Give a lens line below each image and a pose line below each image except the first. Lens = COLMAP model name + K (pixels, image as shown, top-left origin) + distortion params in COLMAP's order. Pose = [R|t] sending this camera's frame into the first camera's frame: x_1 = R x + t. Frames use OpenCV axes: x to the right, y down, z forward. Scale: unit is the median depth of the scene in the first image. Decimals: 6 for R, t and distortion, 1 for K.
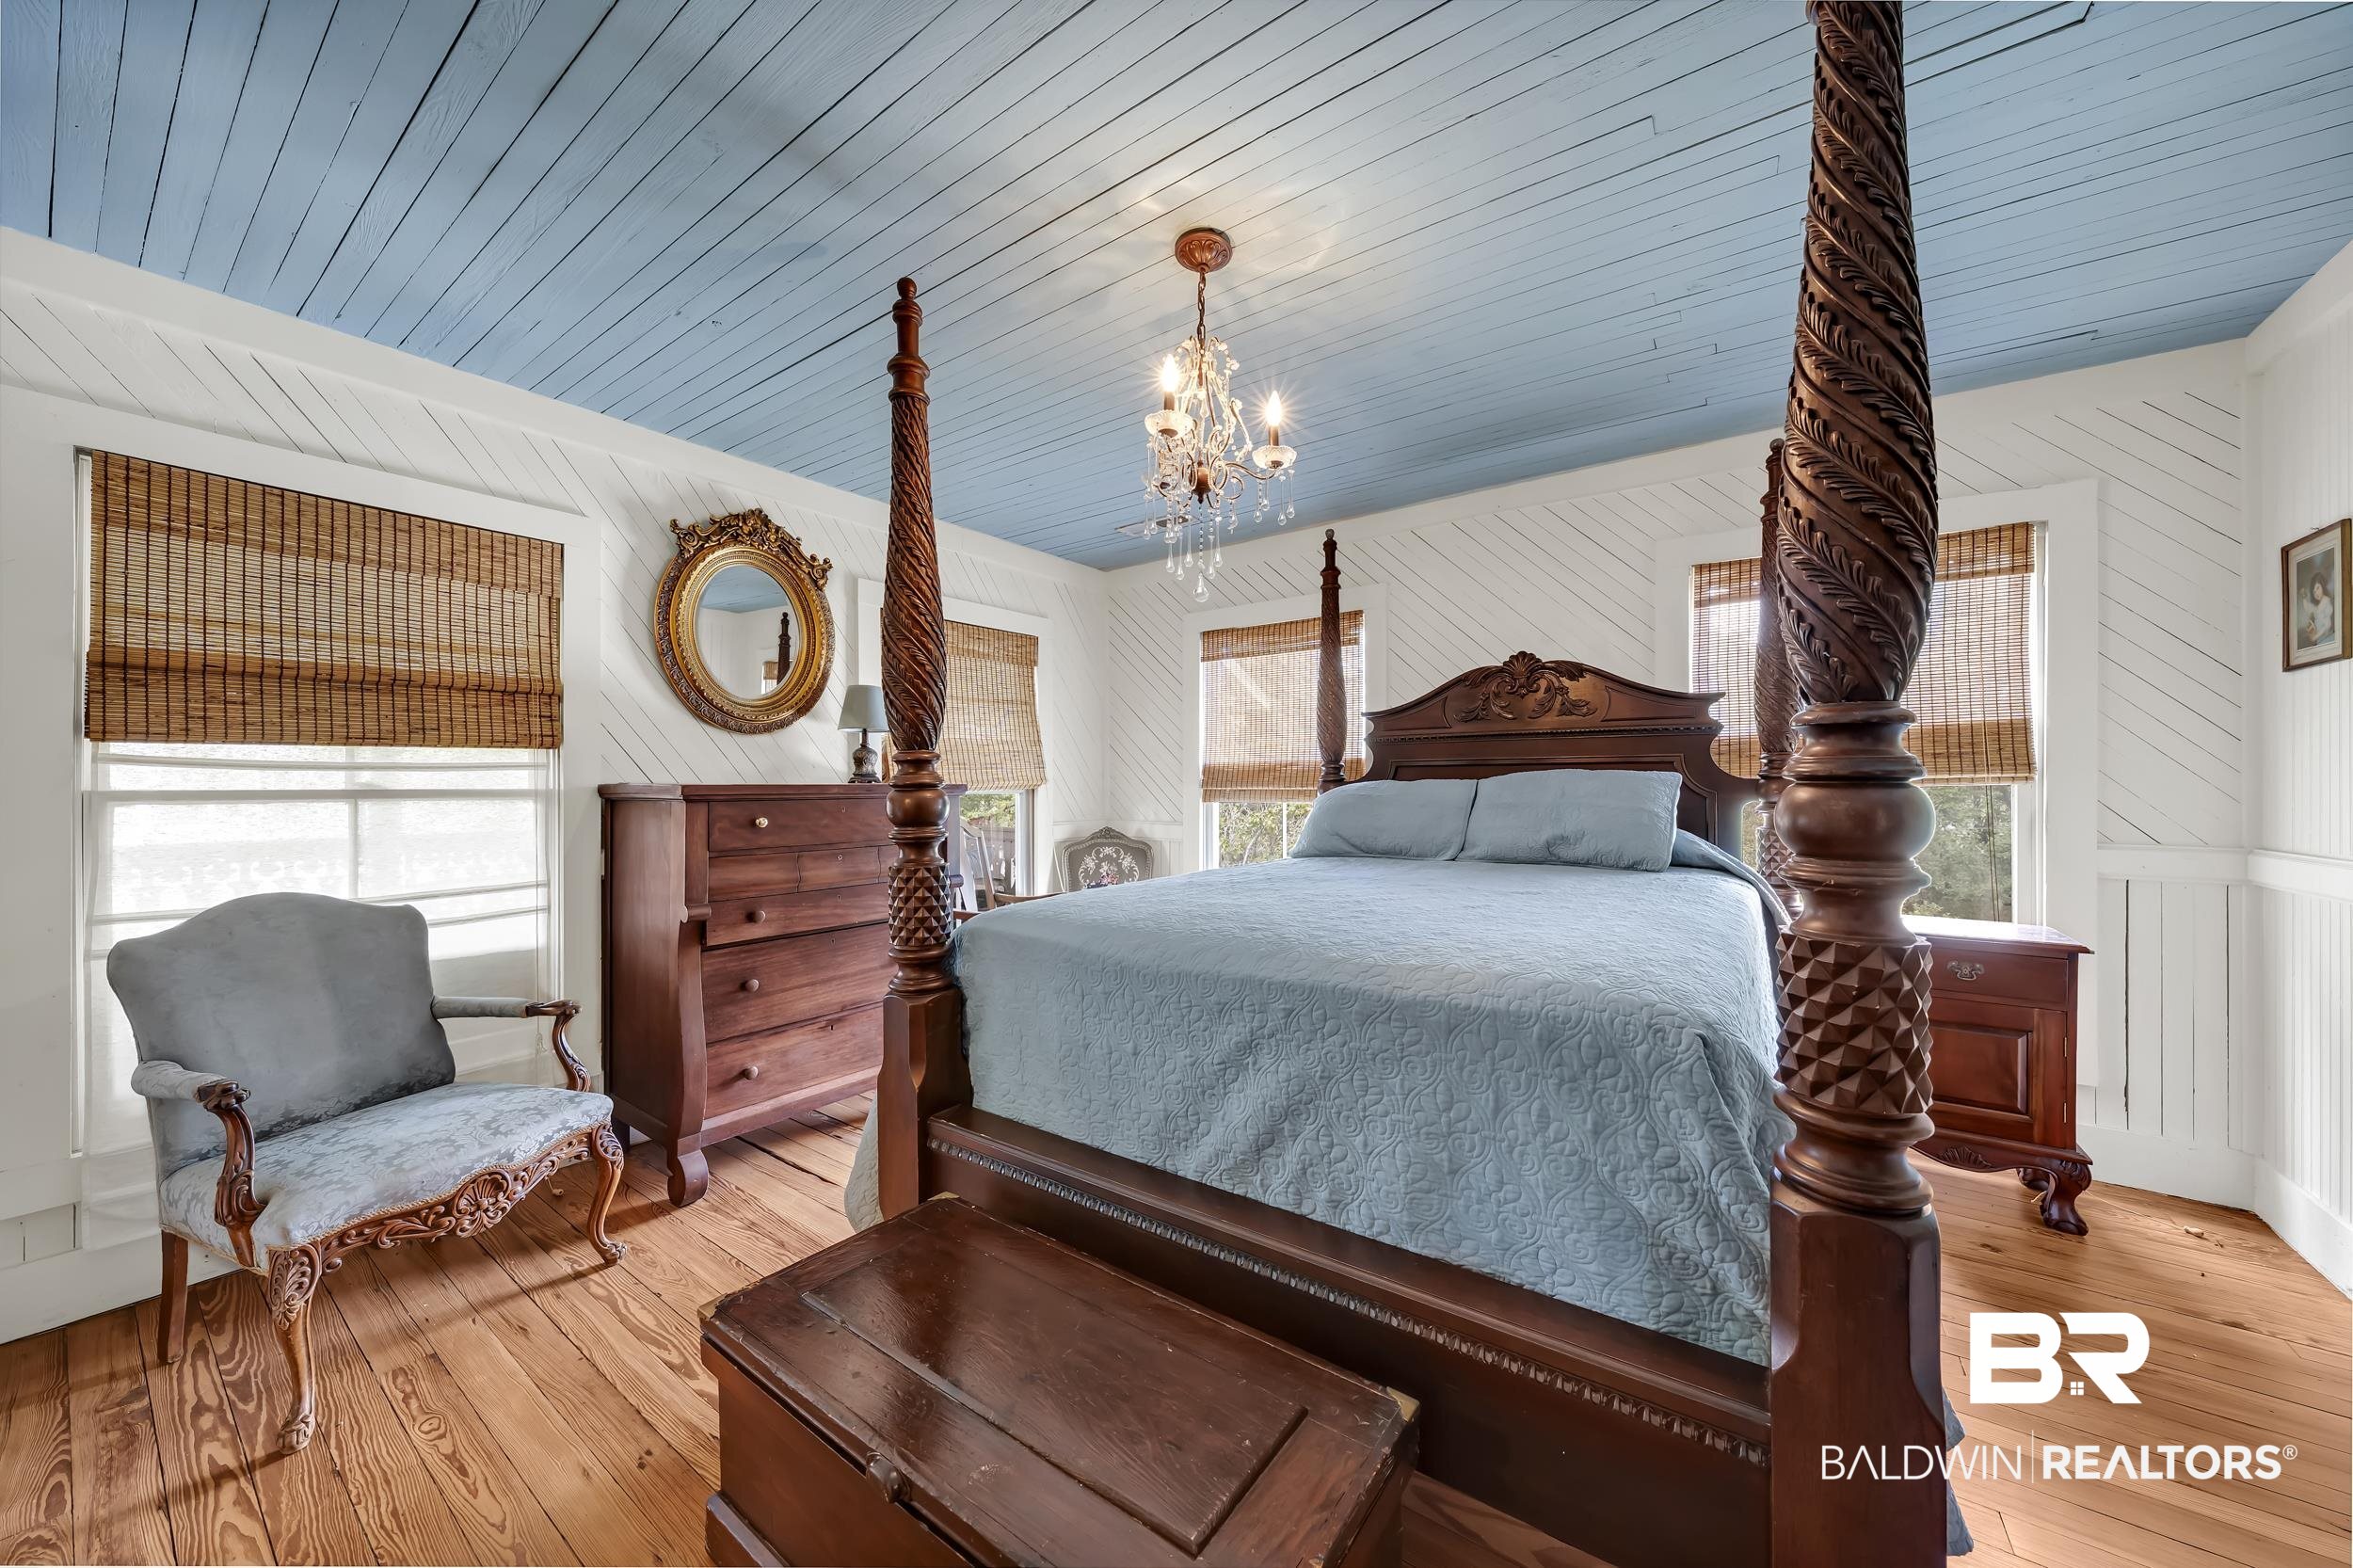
lens RADIAL K [[807.6, 0, 1180.0], [0, 807.6, 780.2], [0, 0, 1]] dist [-0.002281, -0.000280]
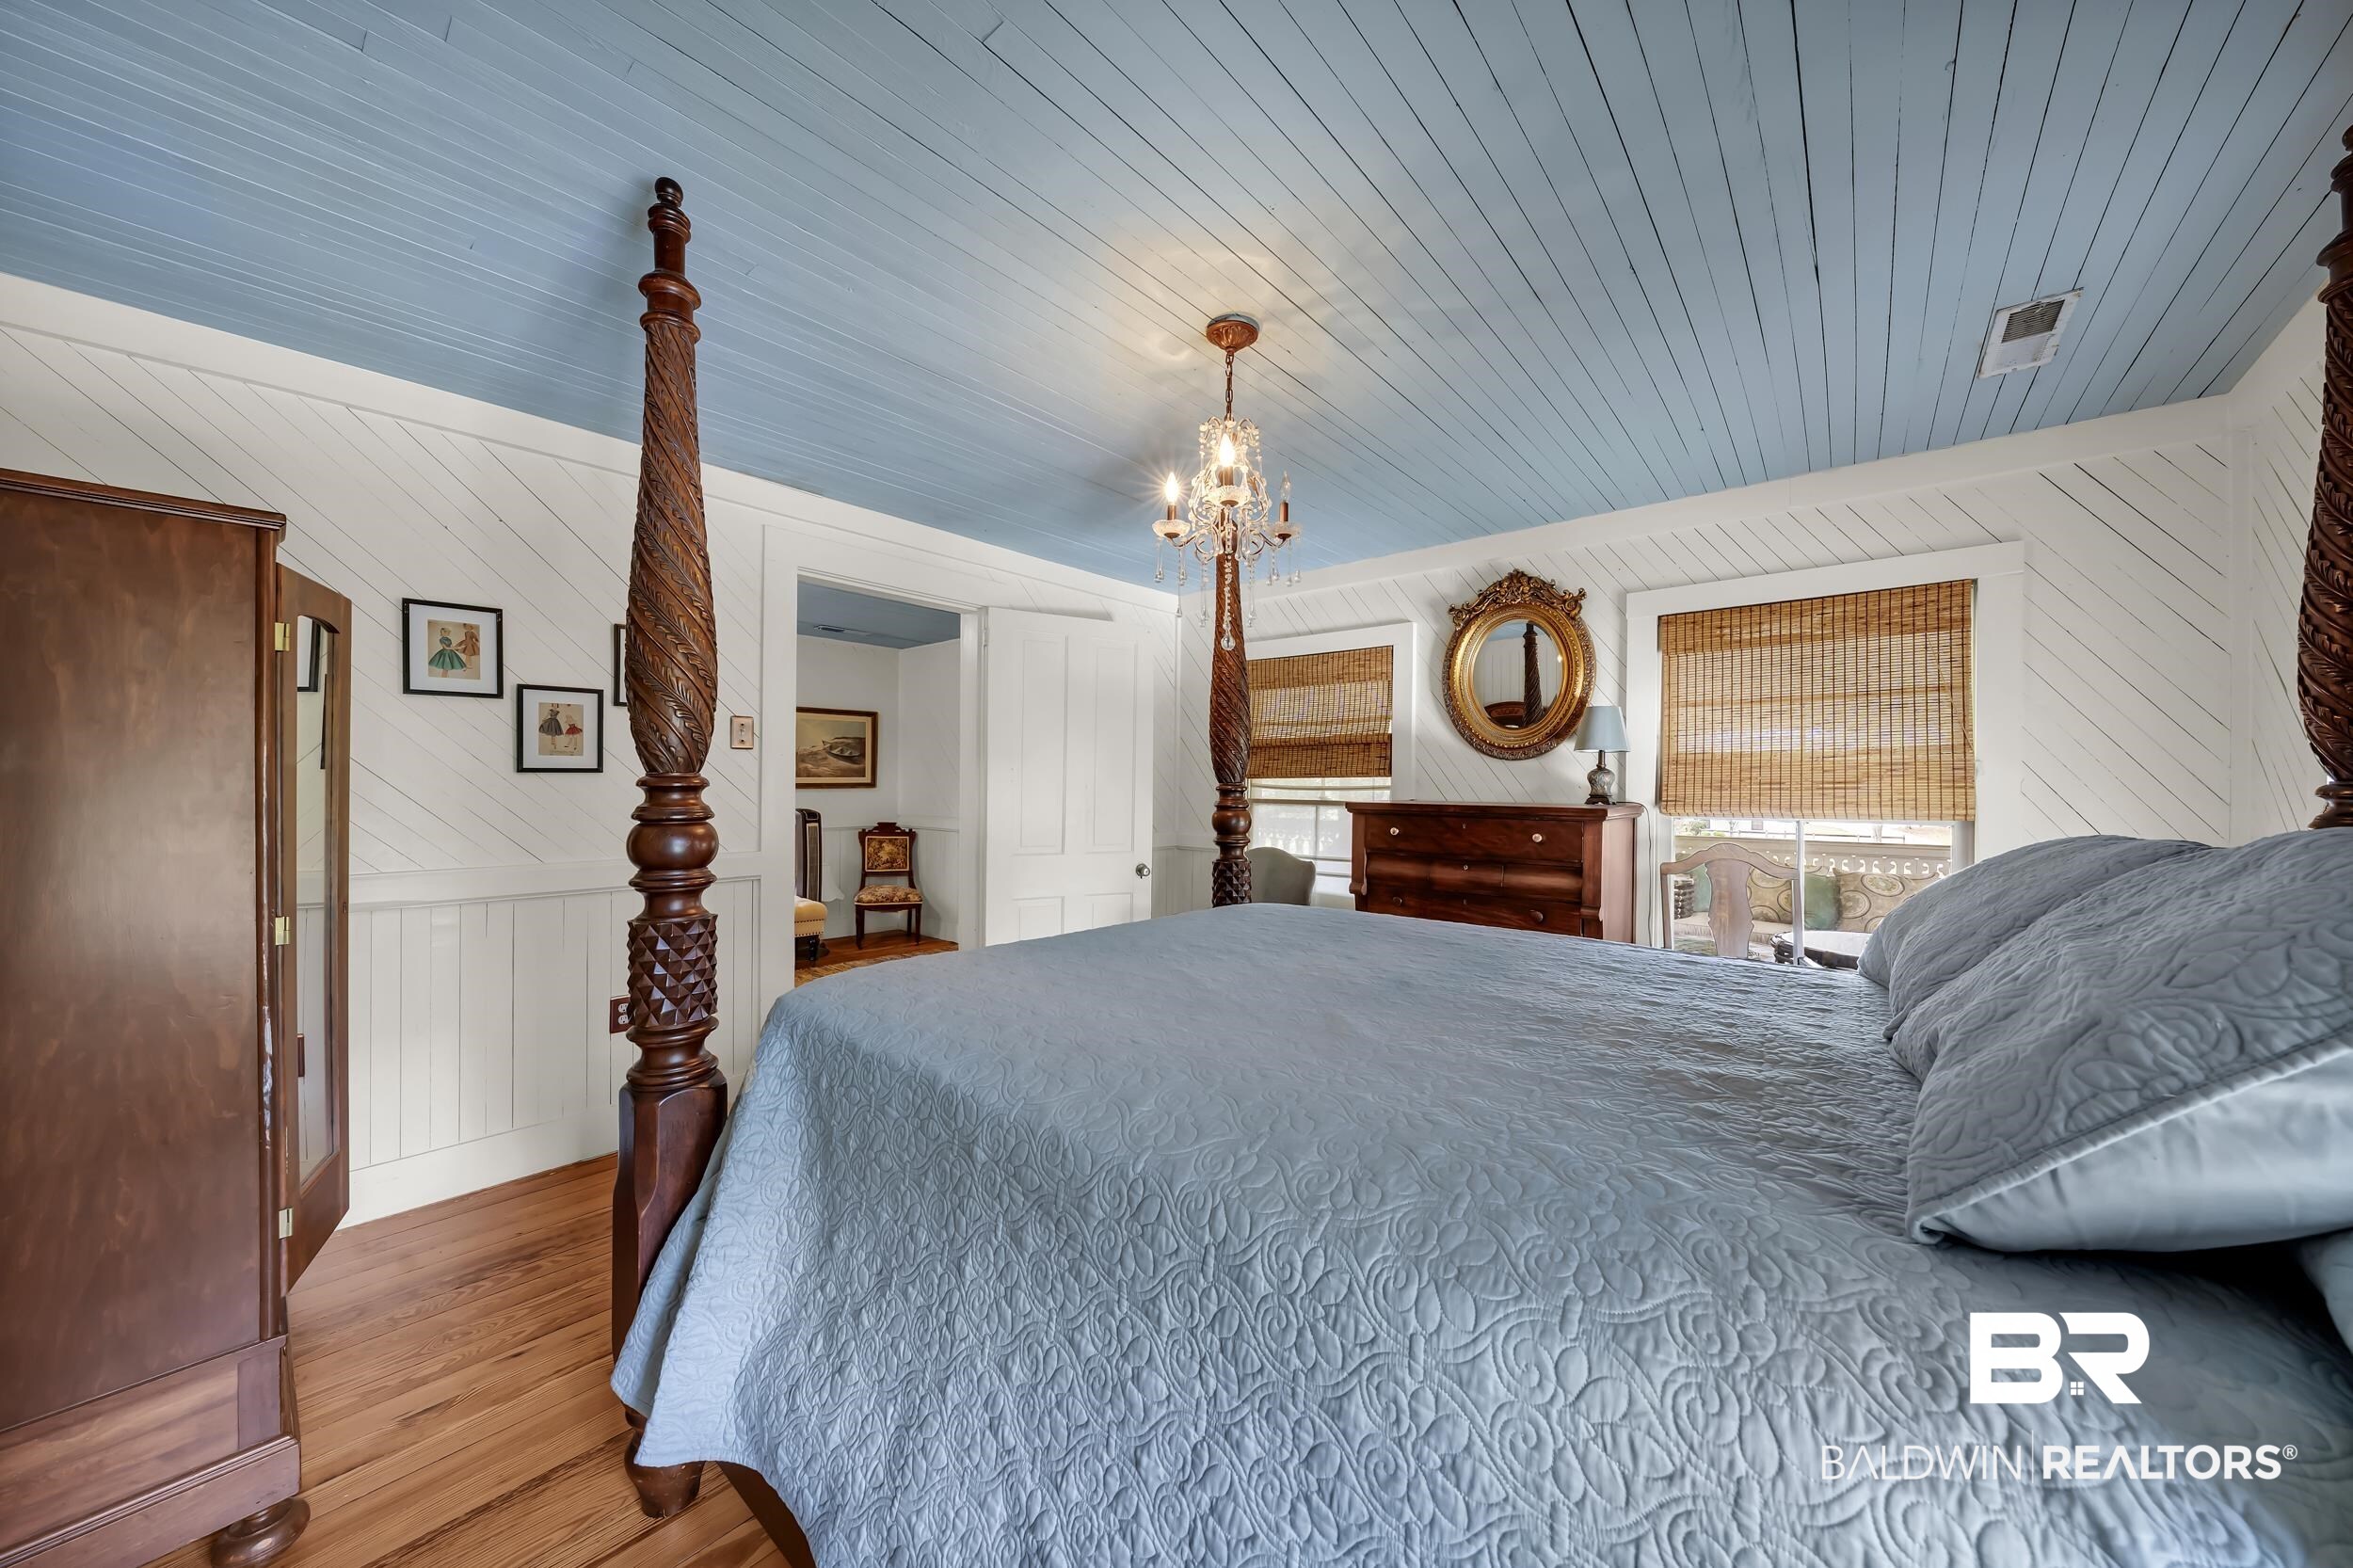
lens RADIAL K [[807.6, 0, 1180.0], [0, 807.6, 780.2], [0, 0, 1]] dist [-0.002281, -0.000280]
pose [[-0.078389, -0.001490, -0.996922, 0.839677], [-0.006415, 0.999979, -0.000990, -0.028872], [0.996902, 0.006317, -0.078397, 0.736553]]
